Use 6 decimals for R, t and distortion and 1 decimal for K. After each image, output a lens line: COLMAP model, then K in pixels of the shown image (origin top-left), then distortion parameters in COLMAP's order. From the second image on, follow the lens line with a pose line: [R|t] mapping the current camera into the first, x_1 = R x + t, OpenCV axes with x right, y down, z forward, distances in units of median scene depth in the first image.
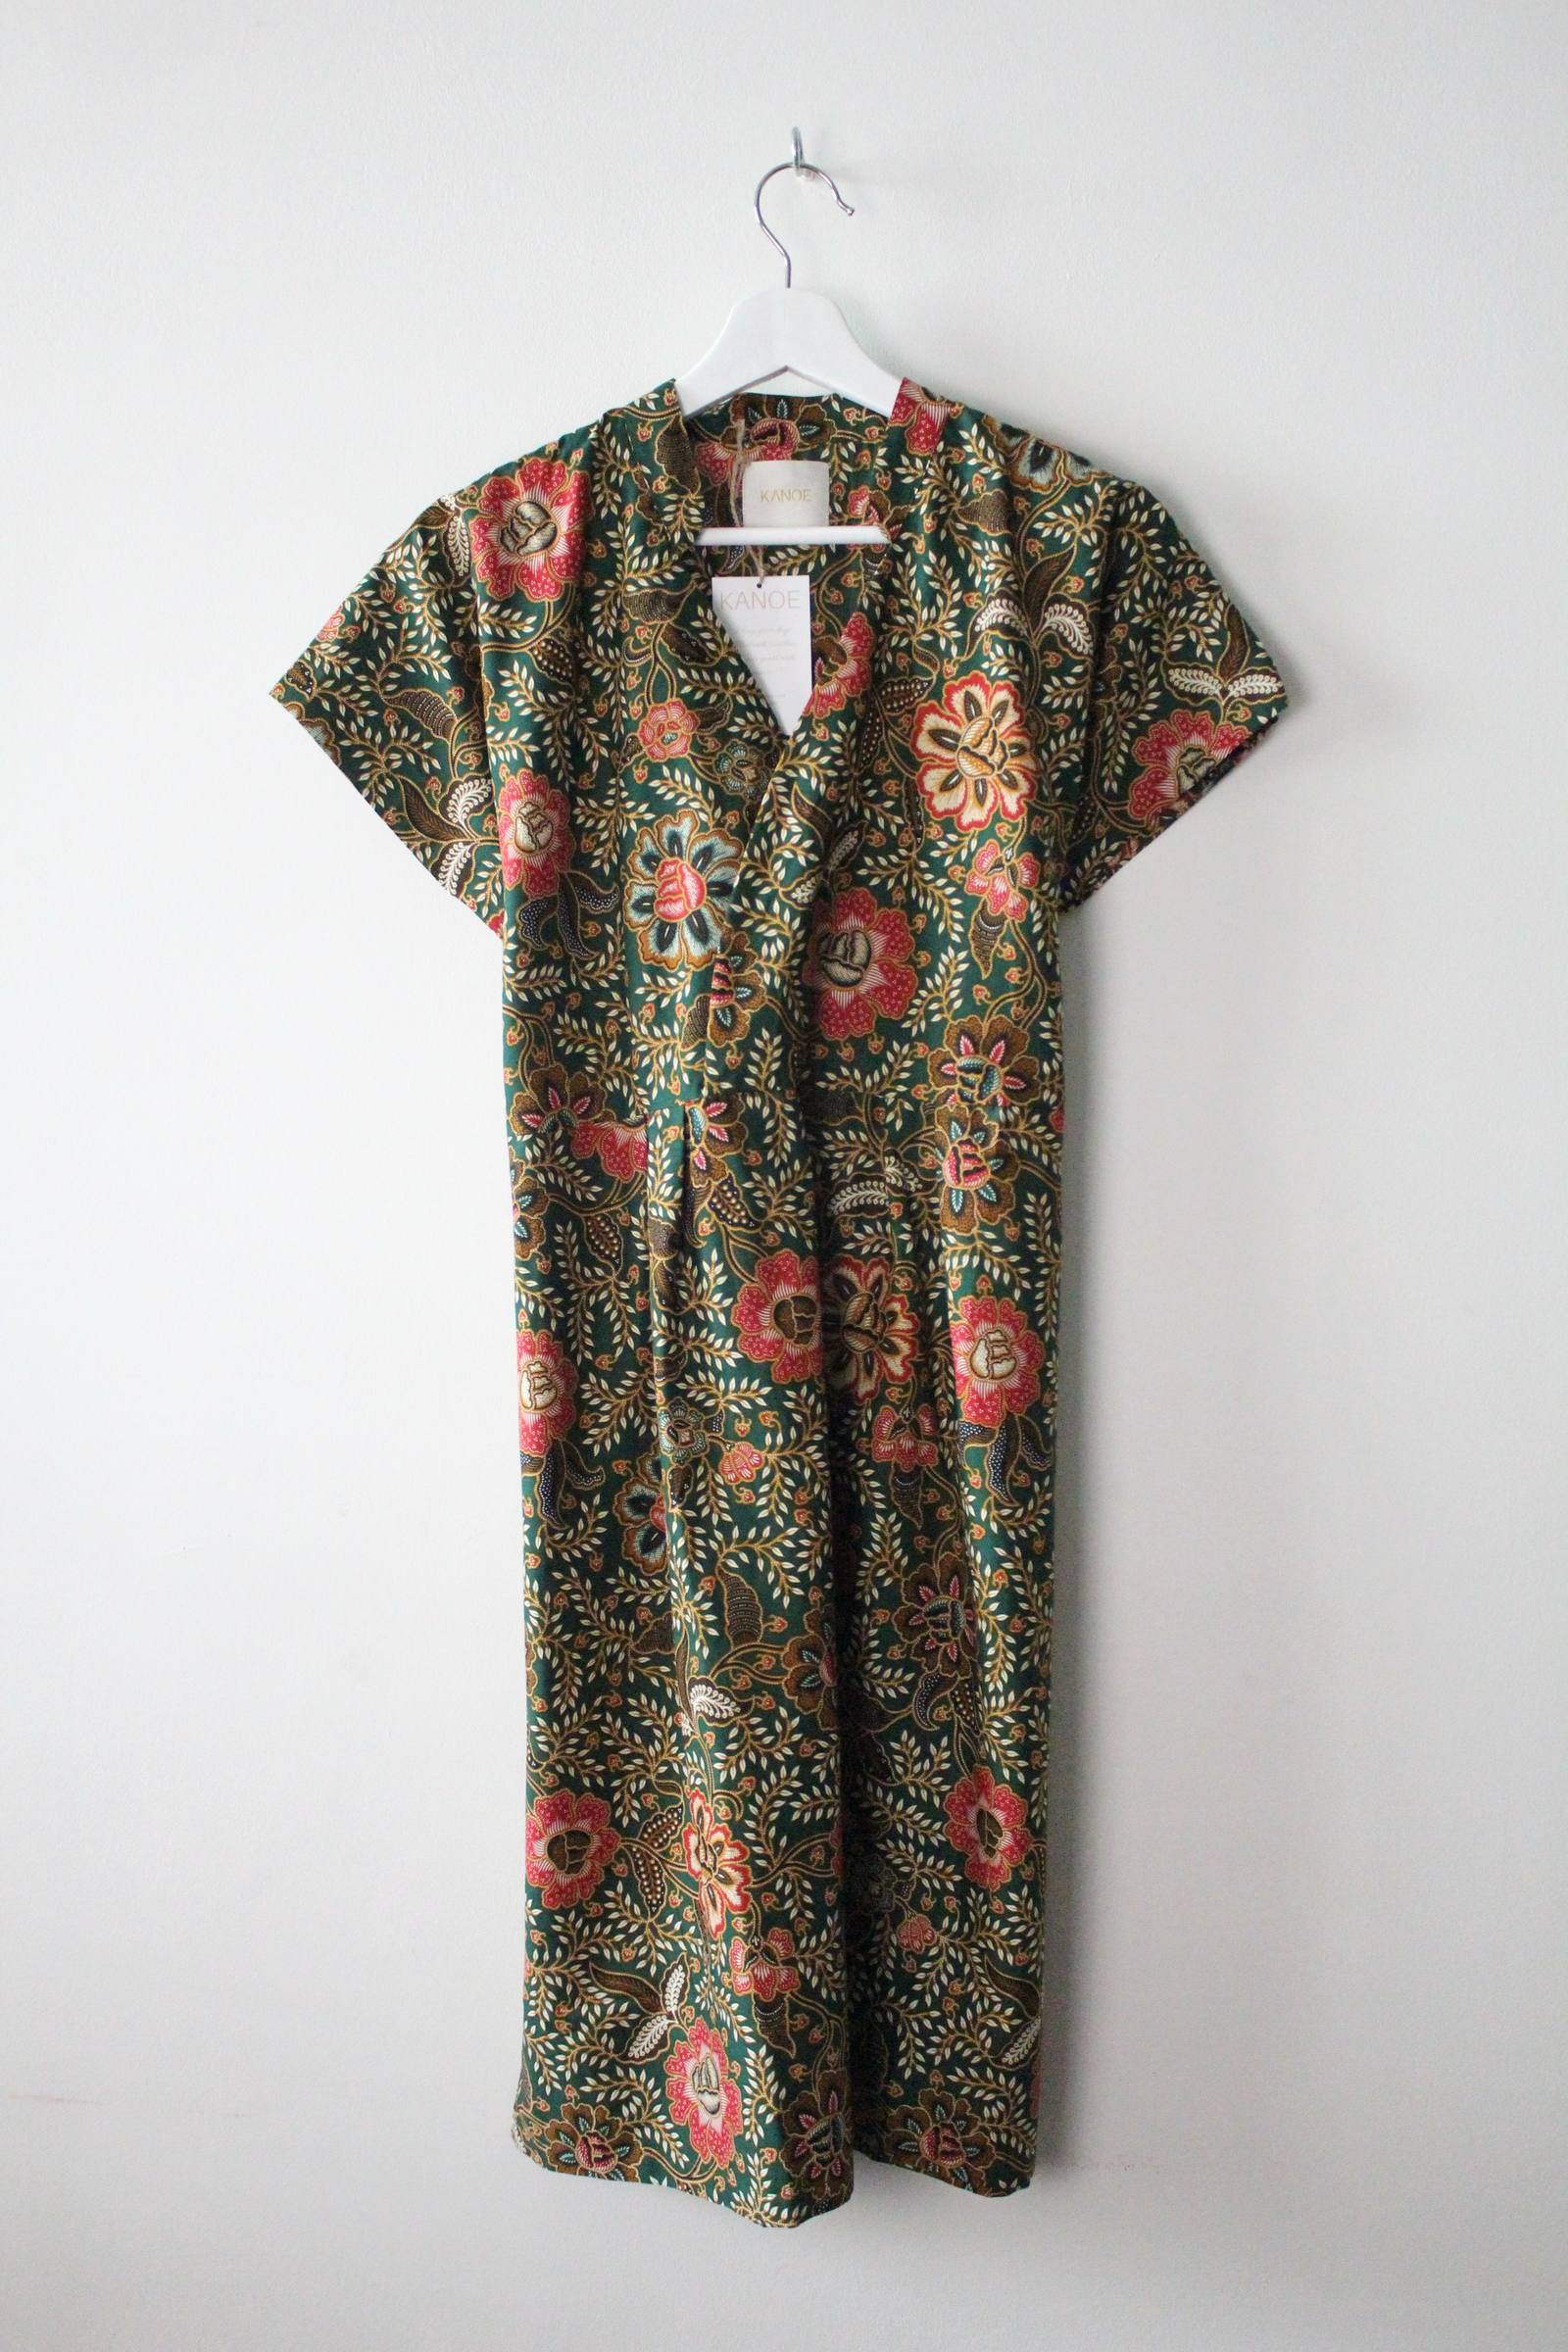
lens RADIAL K [[2566.2, 0, 696.0], [0, 2566.2, 1076.9], [0, 0, 1]] dist [-0.132208, 0.000000]
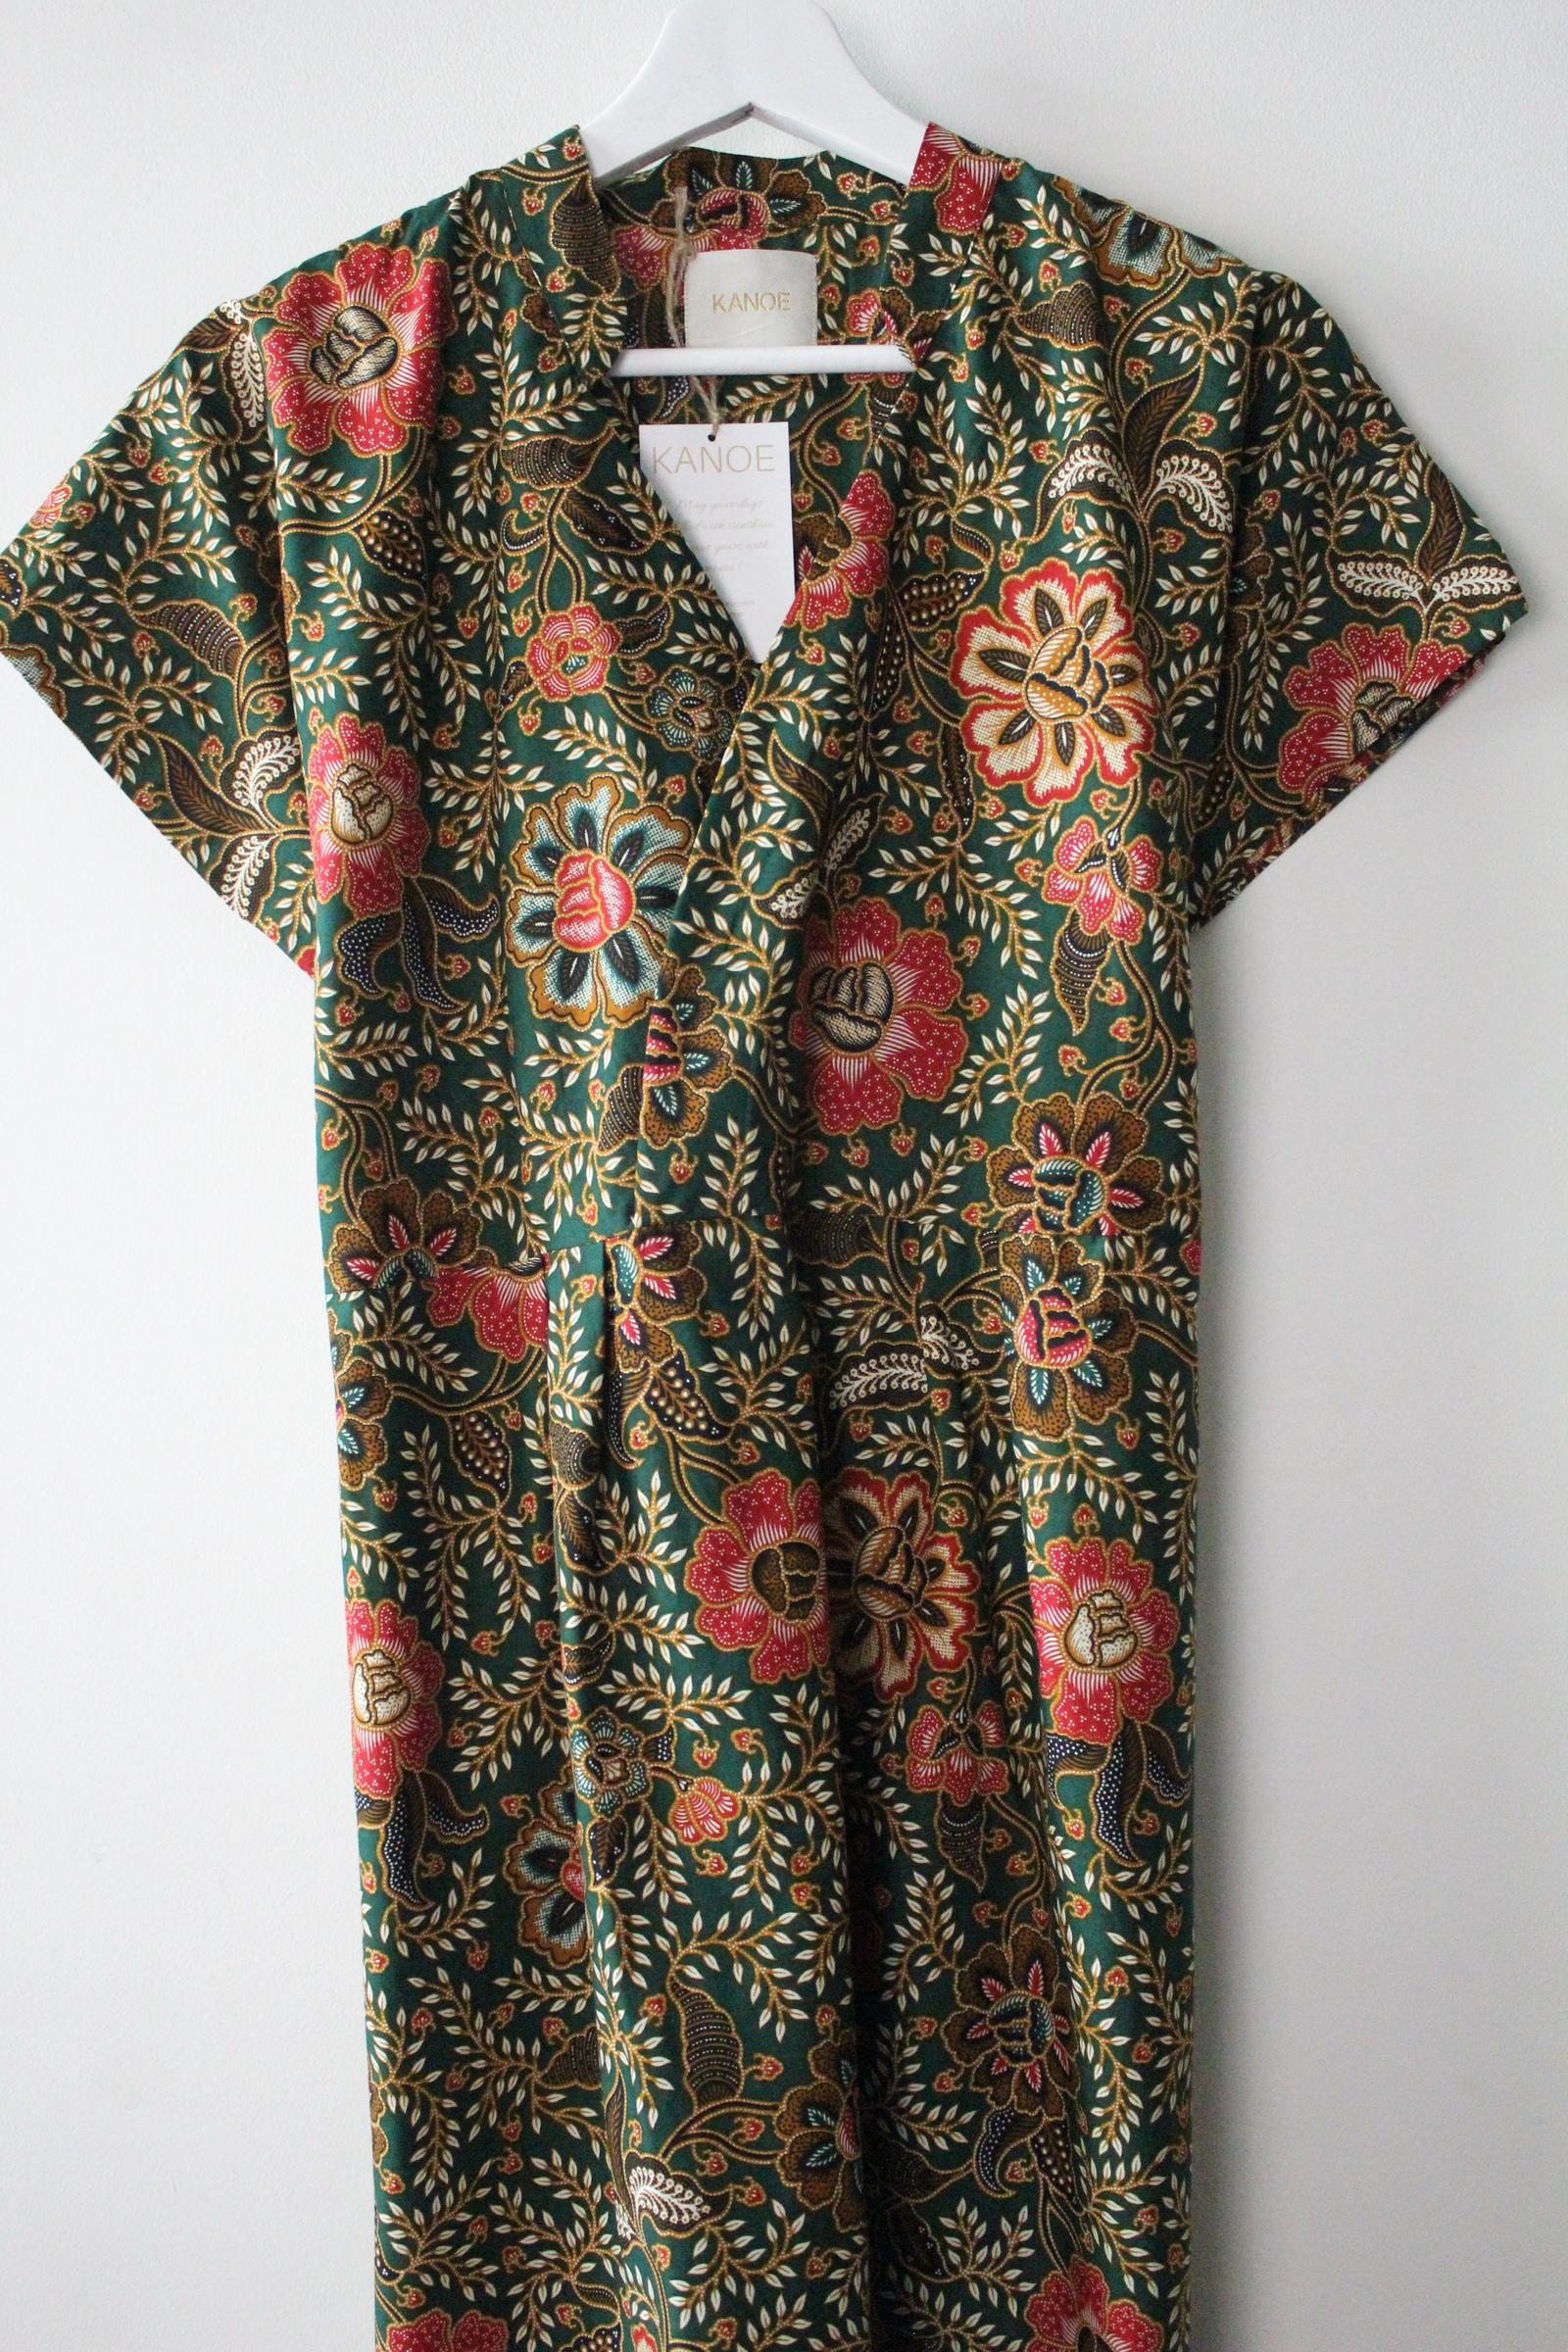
lens RADIAL K [[2798.4, 0, 848.8], [0, 2798.4, 1113.8], [0, 0, 1]] dist [-0.100233, 0.000000]
pose [[0.996584, -0.012416, 0.081644, -0.000478], [0.013972, 0.999731, -0.018514, -0.006576], [-0.081393, 0.019592, 0.996490, 0.304937]]
